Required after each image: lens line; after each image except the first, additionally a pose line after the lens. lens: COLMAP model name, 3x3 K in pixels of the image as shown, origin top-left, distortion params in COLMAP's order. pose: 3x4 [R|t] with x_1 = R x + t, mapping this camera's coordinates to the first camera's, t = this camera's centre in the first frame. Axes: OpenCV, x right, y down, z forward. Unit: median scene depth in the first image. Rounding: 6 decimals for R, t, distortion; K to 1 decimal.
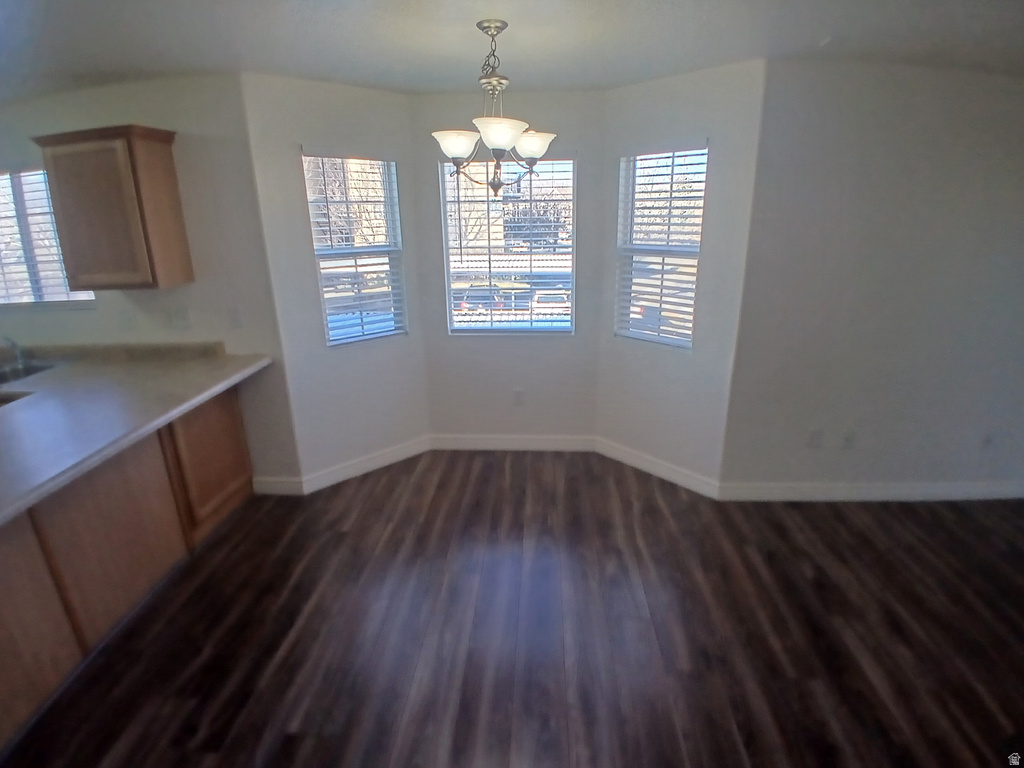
lens RADIAL K [[525.1, 0, 513.8], [0, 525.1, 377.7], [0, 0, 1]] dist [0.035744, -0.070912]
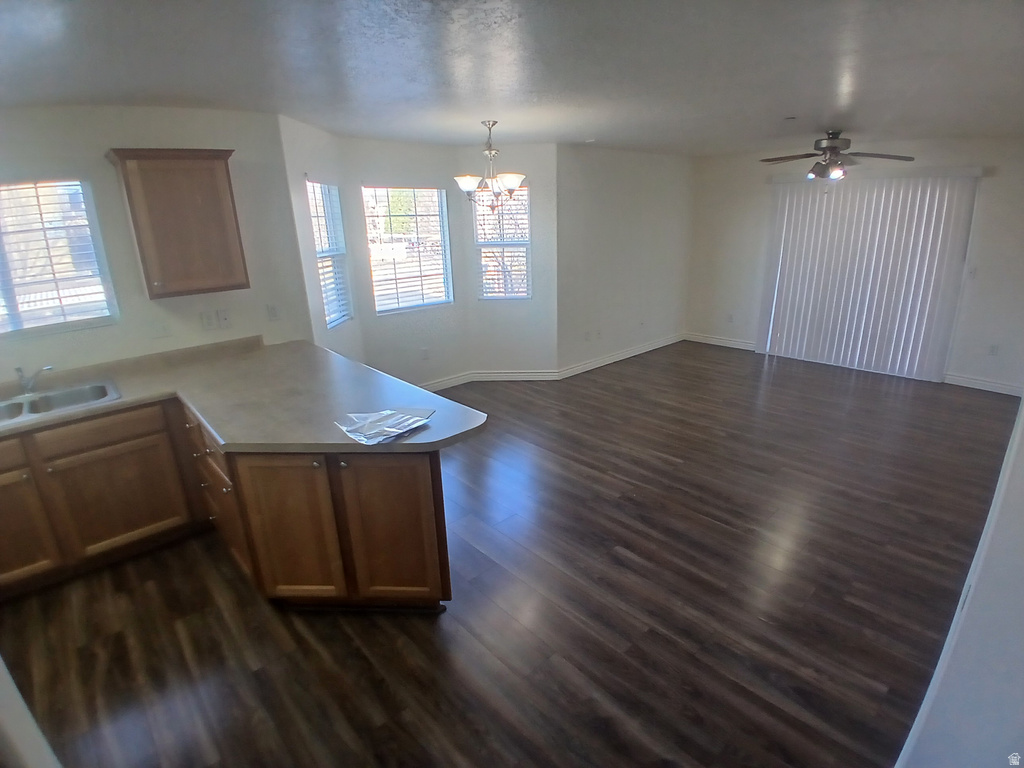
lens RADIAL K [[525.1, 0, 513.8], [0, 525.1, 377.7], [0, 0, 1]] dist [0.035744, -0.070912]
pose [[0.704713, -0.211838, 0.677130, -0.994805], [0.226790, 0.971572, 0.067925, 0.073680], [-0.672270, 0.105698, 0.732722, -0.236325]]
